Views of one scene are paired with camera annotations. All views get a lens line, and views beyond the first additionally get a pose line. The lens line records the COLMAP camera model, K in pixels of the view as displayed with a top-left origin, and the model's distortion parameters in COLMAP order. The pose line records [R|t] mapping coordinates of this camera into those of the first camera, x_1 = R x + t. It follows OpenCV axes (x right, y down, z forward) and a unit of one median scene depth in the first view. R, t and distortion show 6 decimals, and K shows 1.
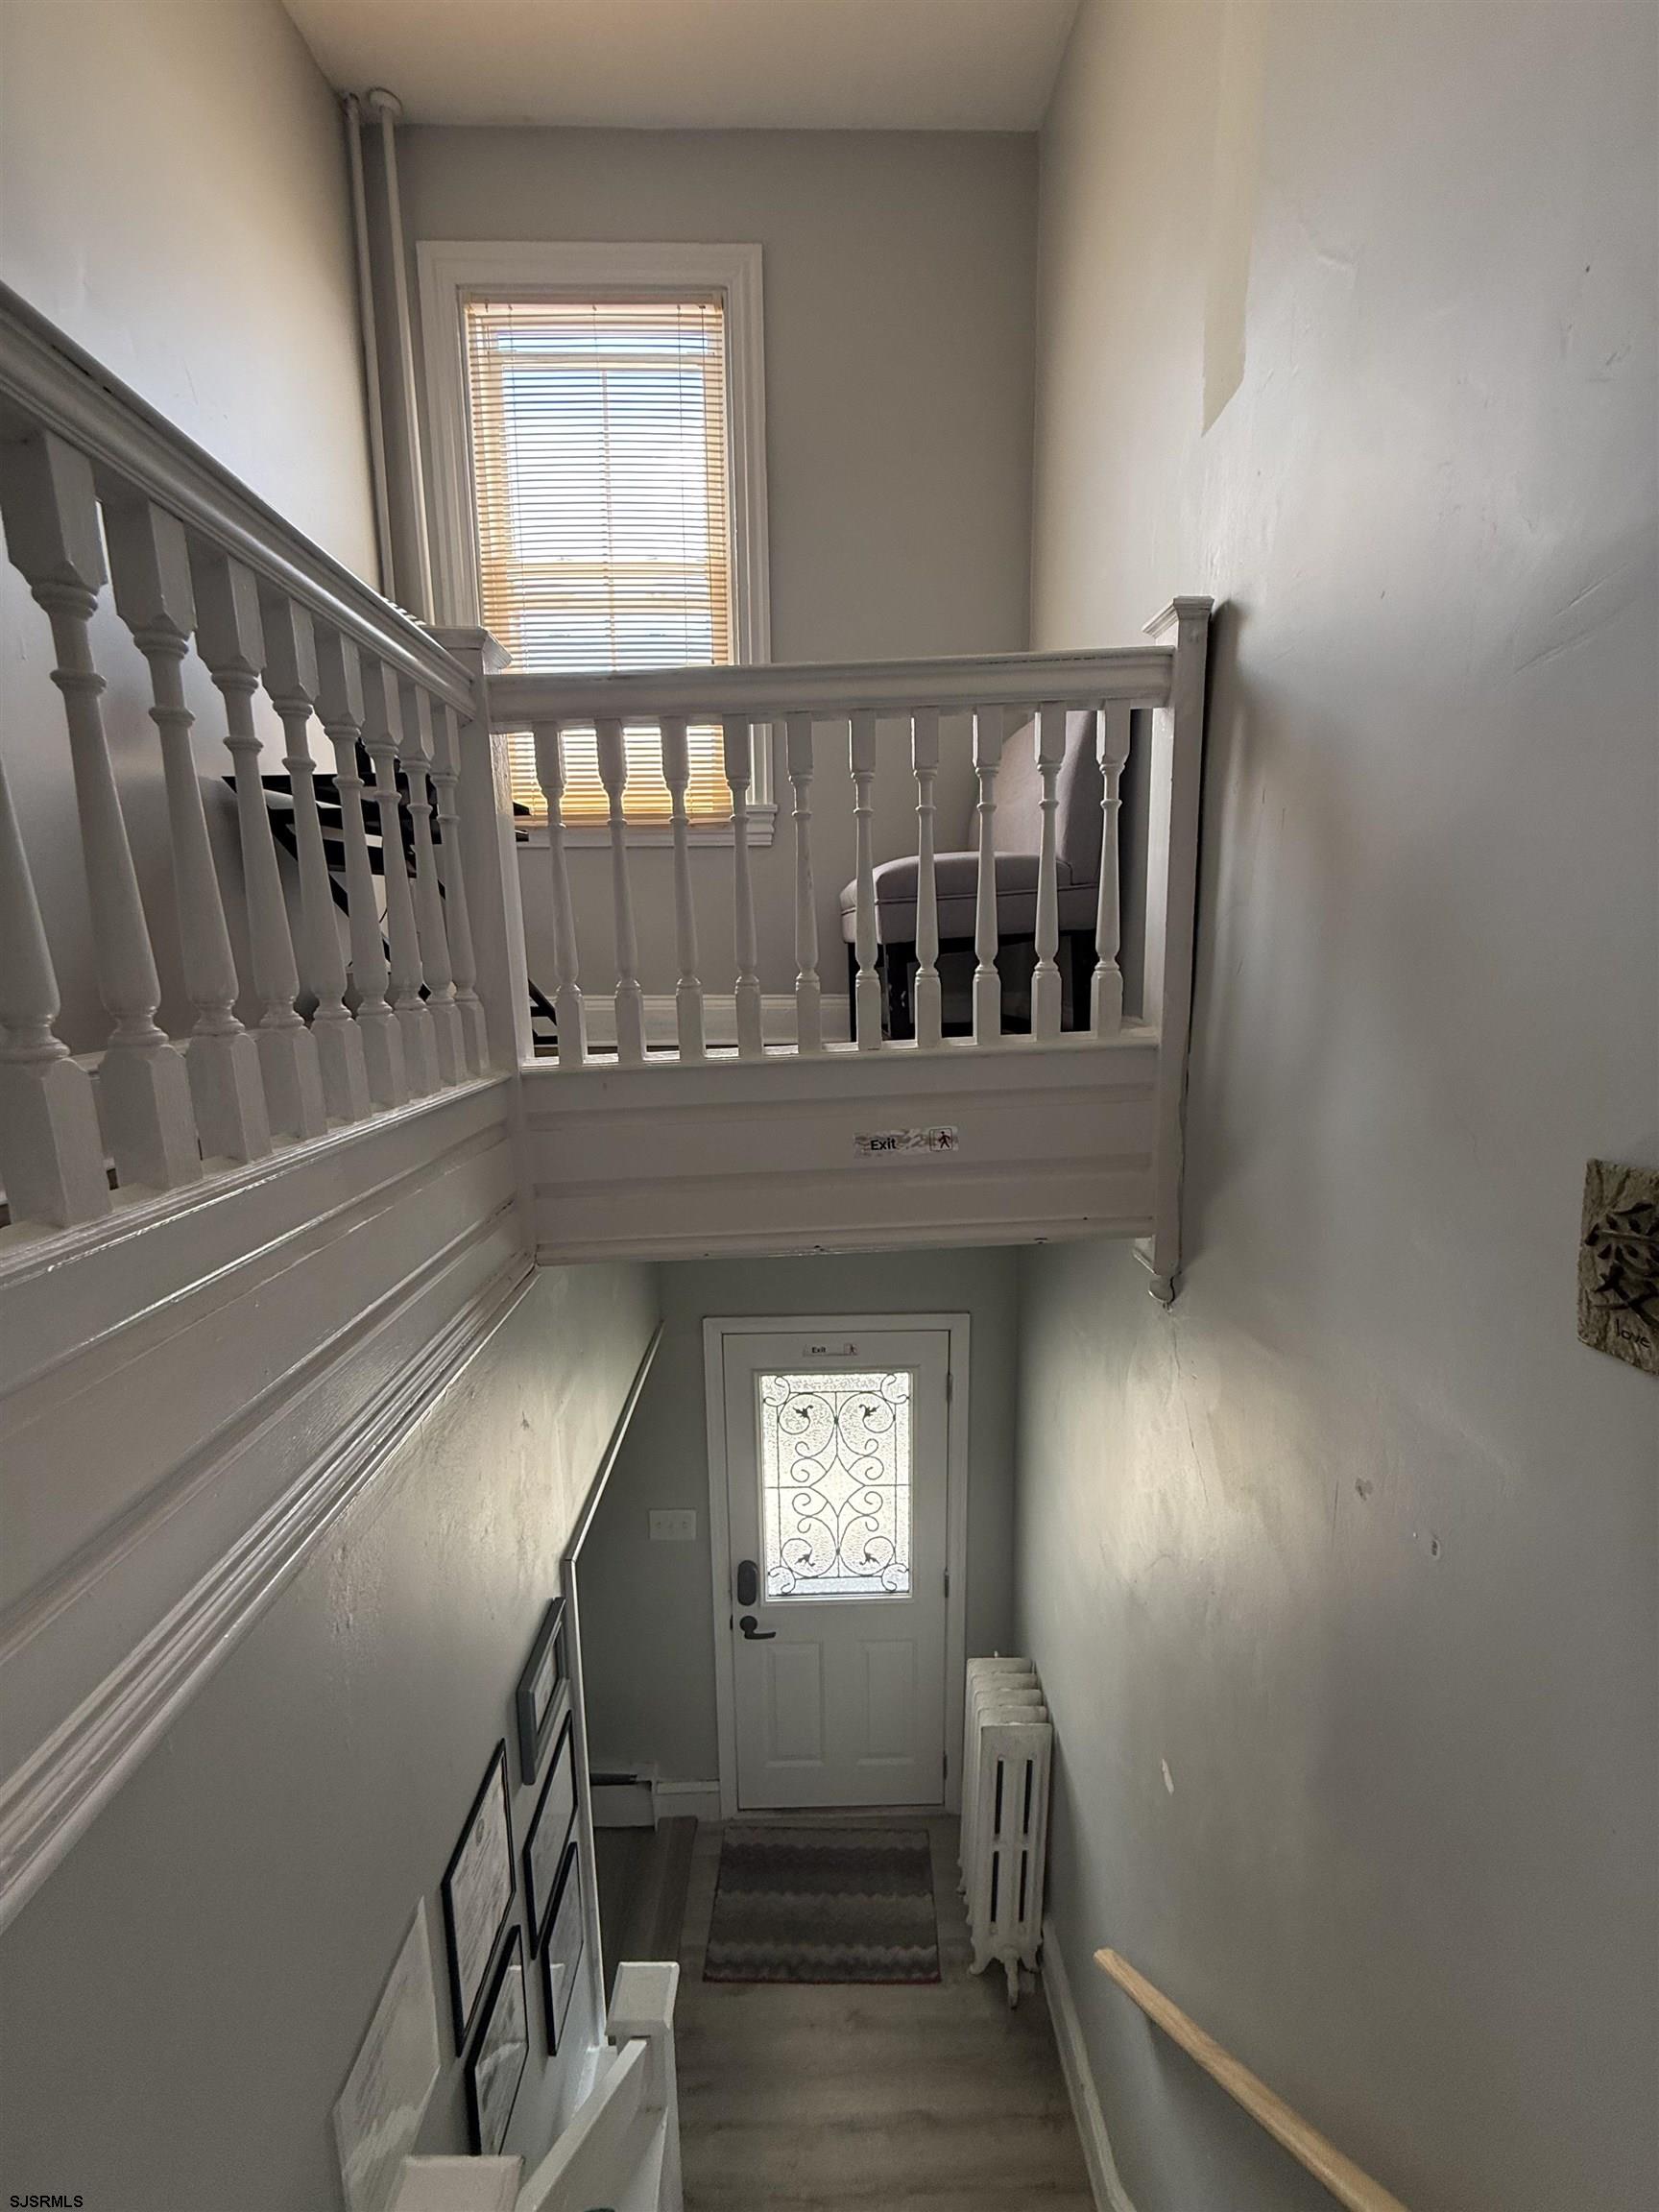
lens RADIAL K [[882.1, 0, 832.3], [0, 882.1, 1108.7], [0, 0, 1]] dist [-0.001773, 0.000337]
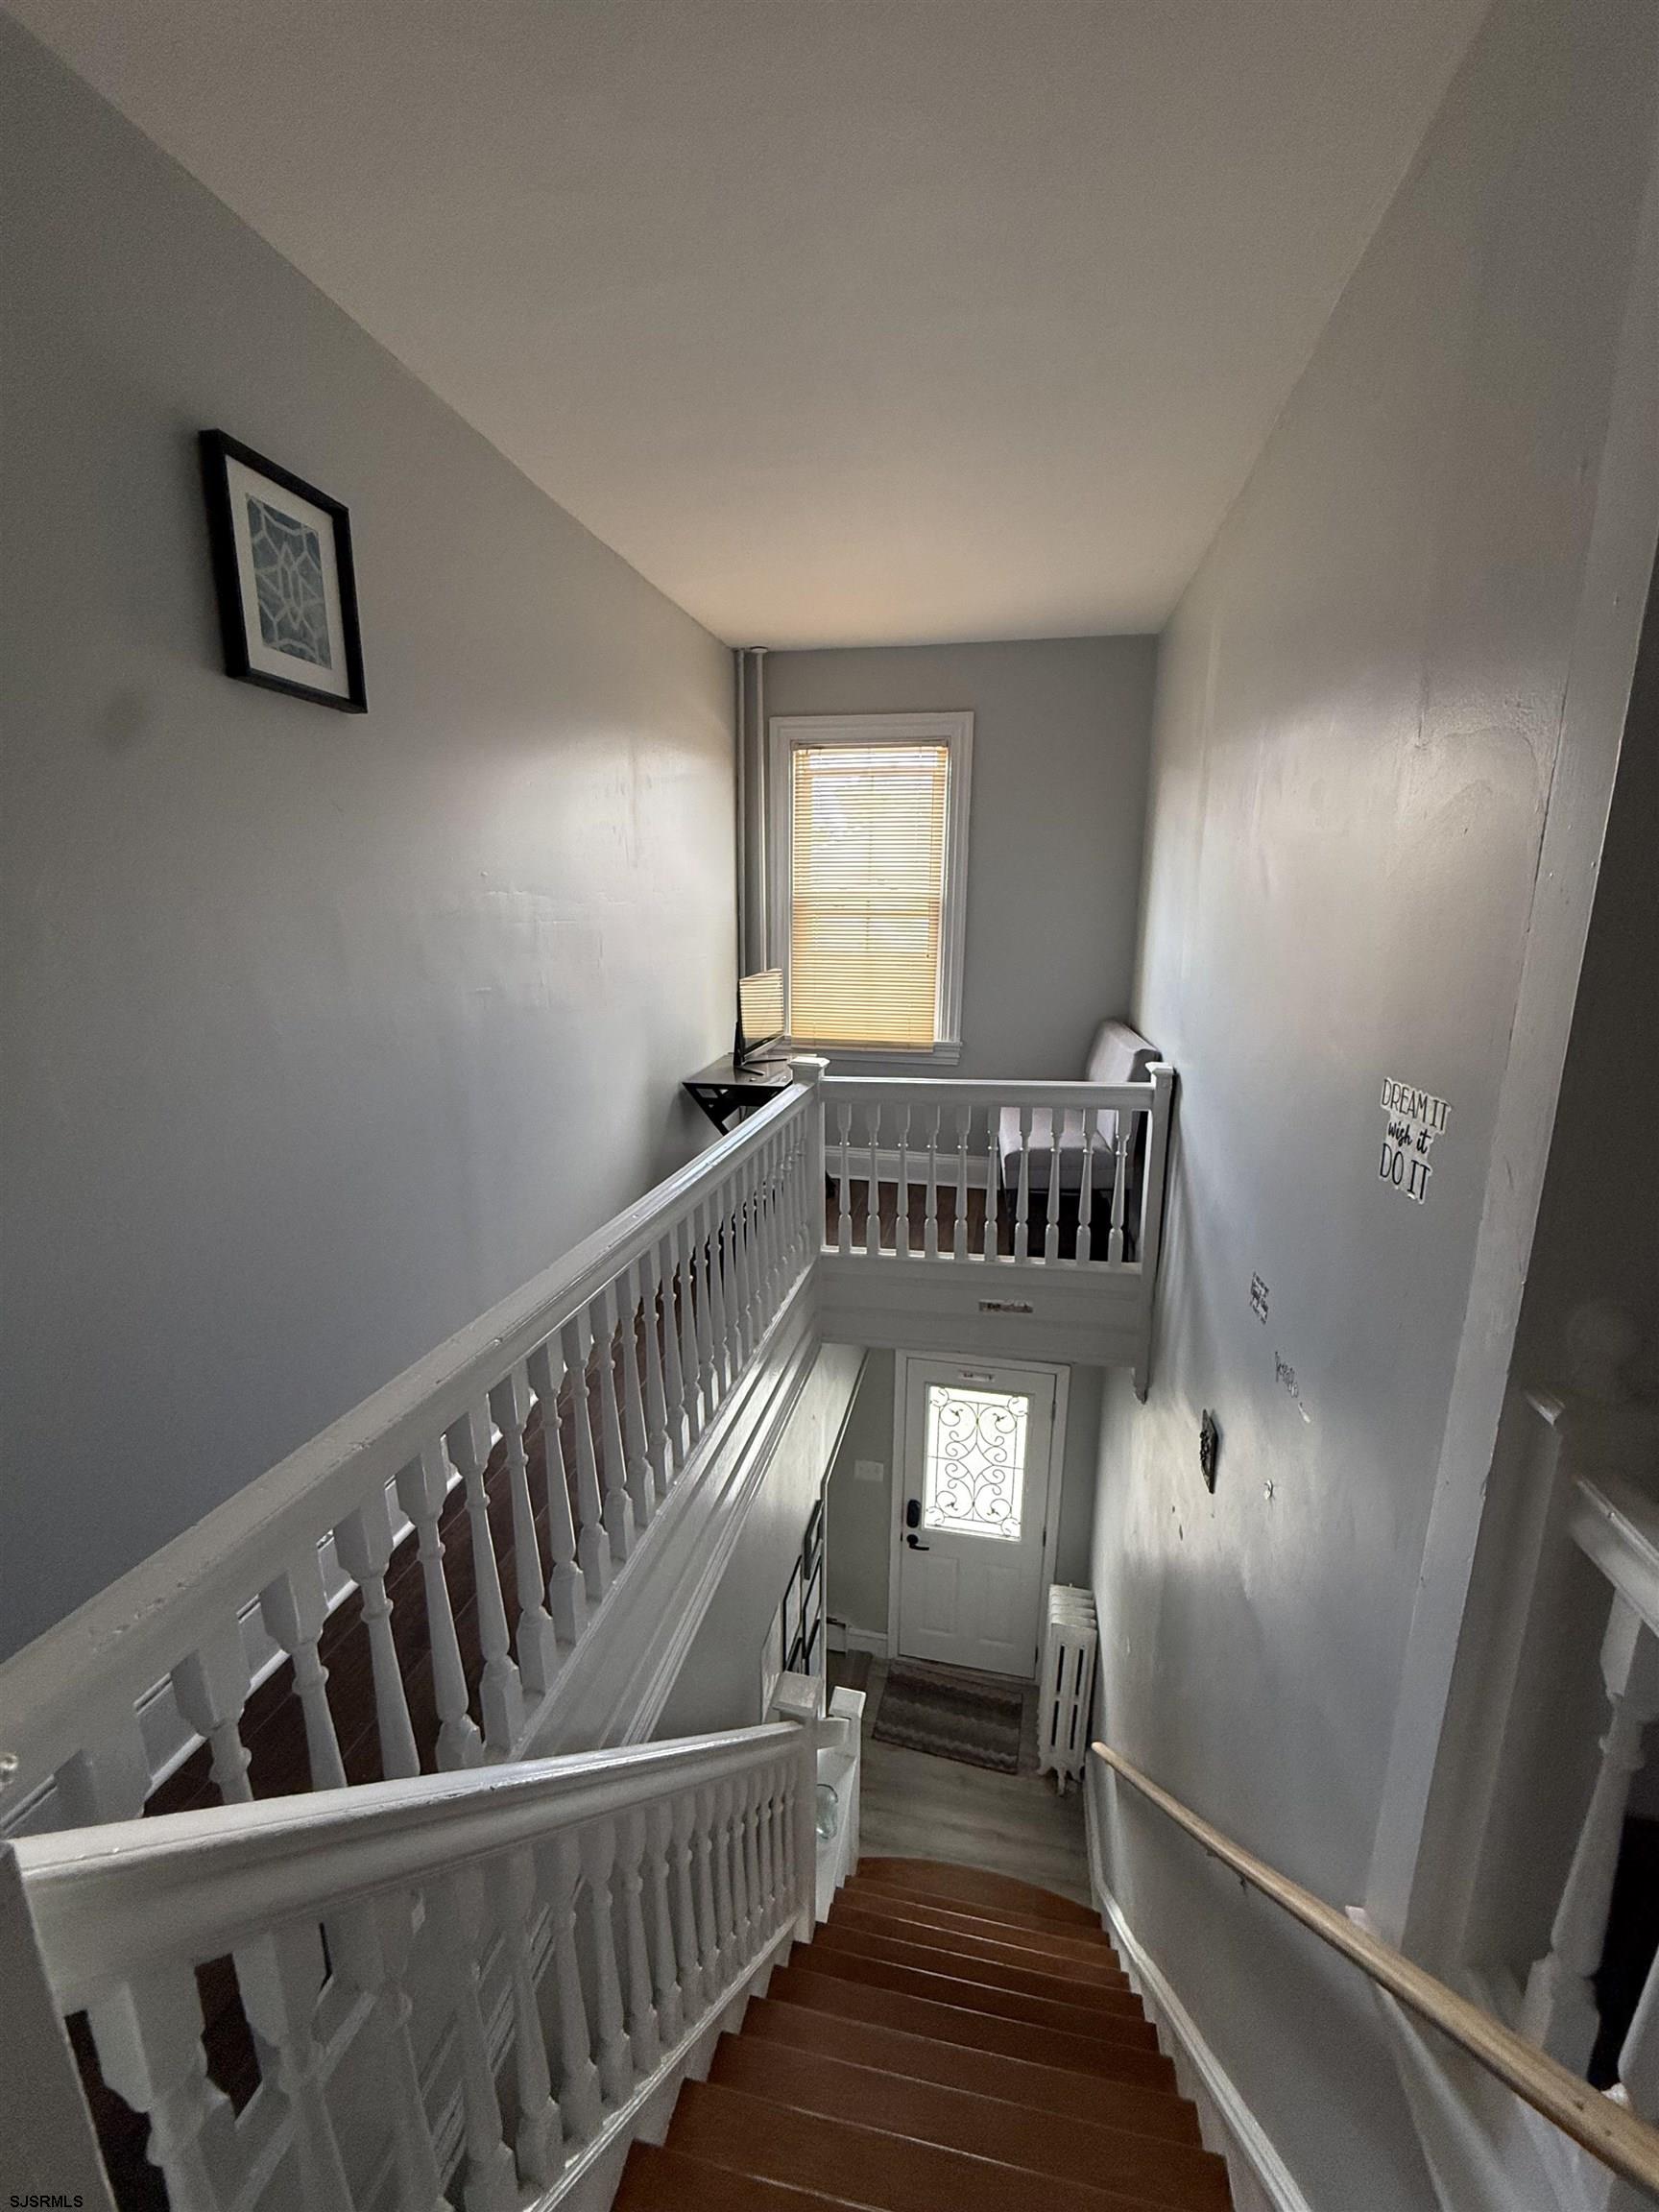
lens RADIAL K [[882.1, 0, 828.4], [0, 882.1, 1109.3], [0, 0, 1]] dist [-0.001773, 0.000337]
pose [[0.972926, 0.068280, -0.220801, 0.057982], [-0.057051, 0.996752, 0.056844, -0.279692], [0.223965, -0.042708, 0.973661, -0.570779]]
